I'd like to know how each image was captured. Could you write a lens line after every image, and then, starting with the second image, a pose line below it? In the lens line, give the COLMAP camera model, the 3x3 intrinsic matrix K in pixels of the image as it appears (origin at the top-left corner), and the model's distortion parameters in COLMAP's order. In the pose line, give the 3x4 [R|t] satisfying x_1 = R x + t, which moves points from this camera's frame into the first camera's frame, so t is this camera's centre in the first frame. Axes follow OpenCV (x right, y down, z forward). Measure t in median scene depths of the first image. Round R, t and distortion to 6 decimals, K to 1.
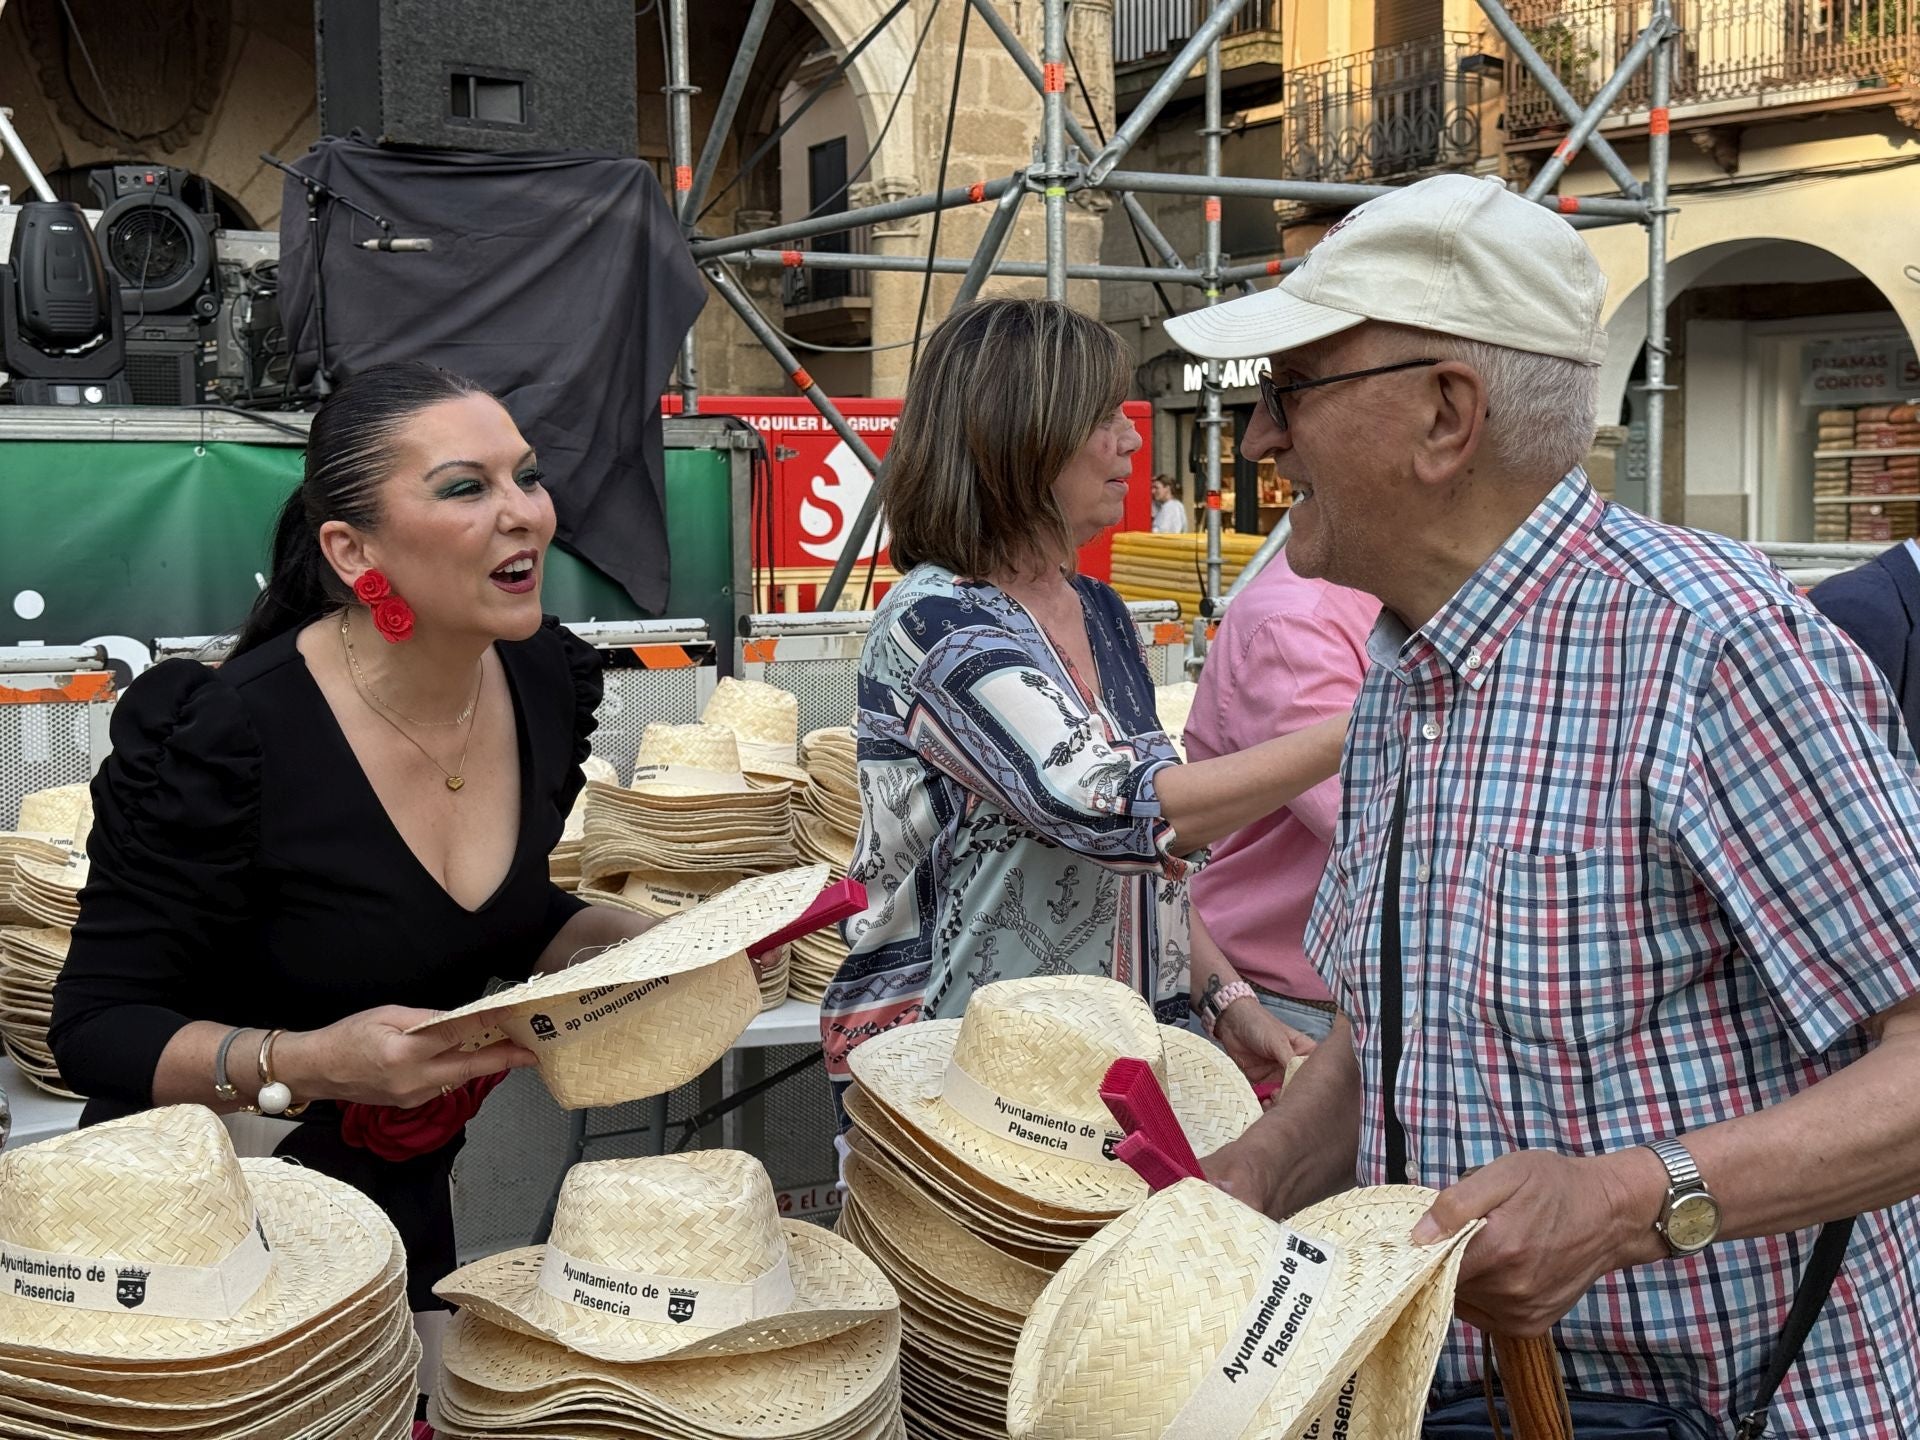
lens RADIAL K [[2639.7, 0, 960.0], [0, 2639.7, 720.0], [0, 0, 1]] dist [0.208332, -0.492037]
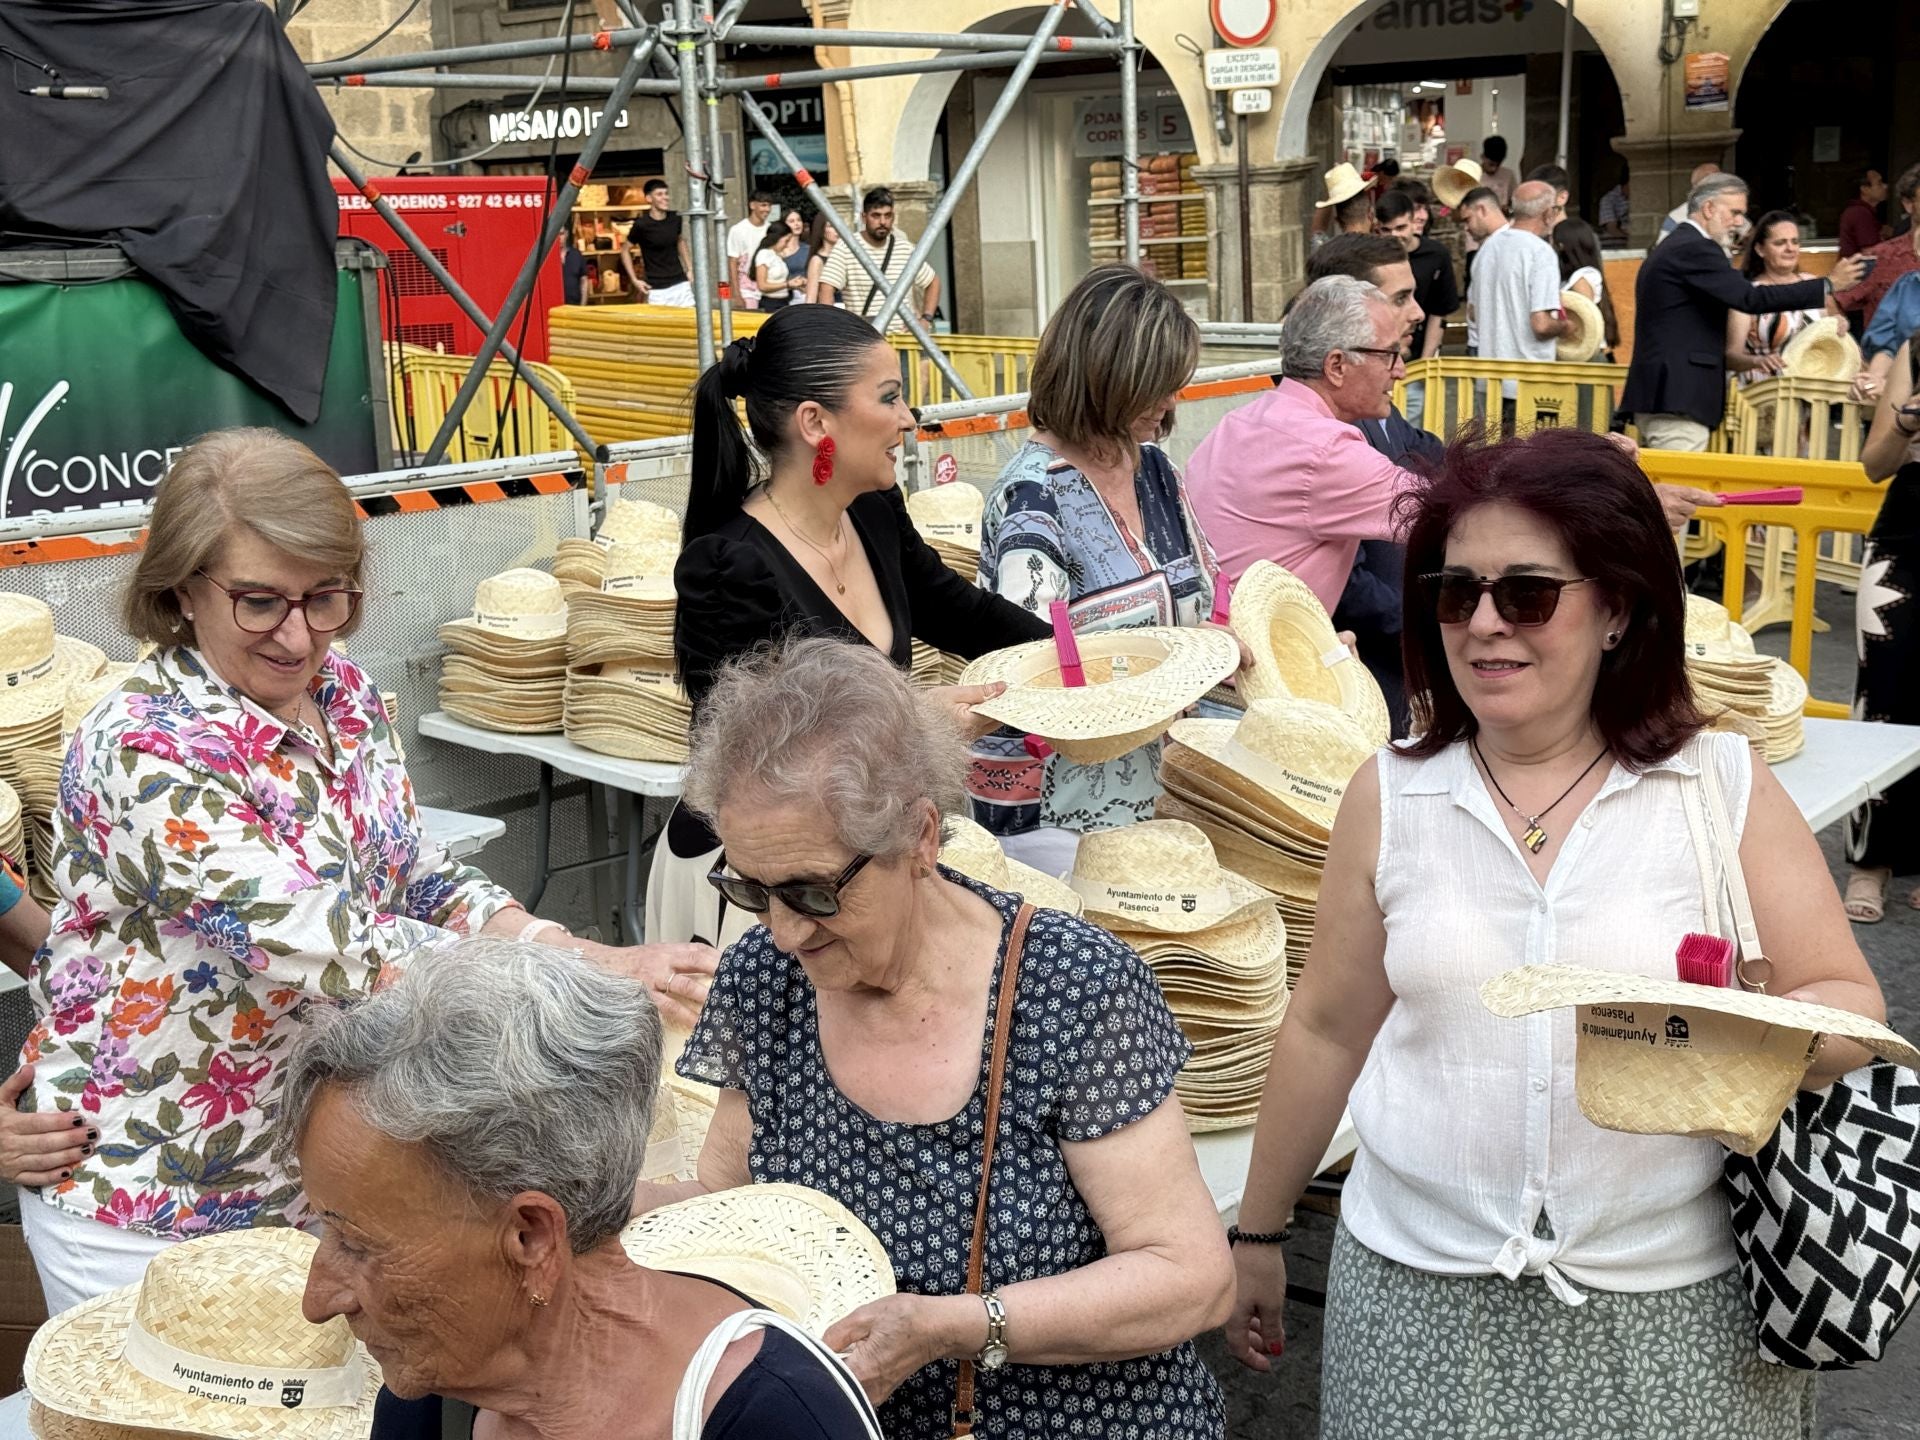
lens RADIAL K [[2612.3, 0, 965.9], [0, 2612.3, 751.0], [0, 0, 1]] dist [0.169172, -0.309015]
pose [[0.956344, -0.082277, 0.280422, -0.137208], [0.050039, 0.991481, 0.120256, -0.018460], [-0.287928, -0.100974, 0.952314, -0.114233]]
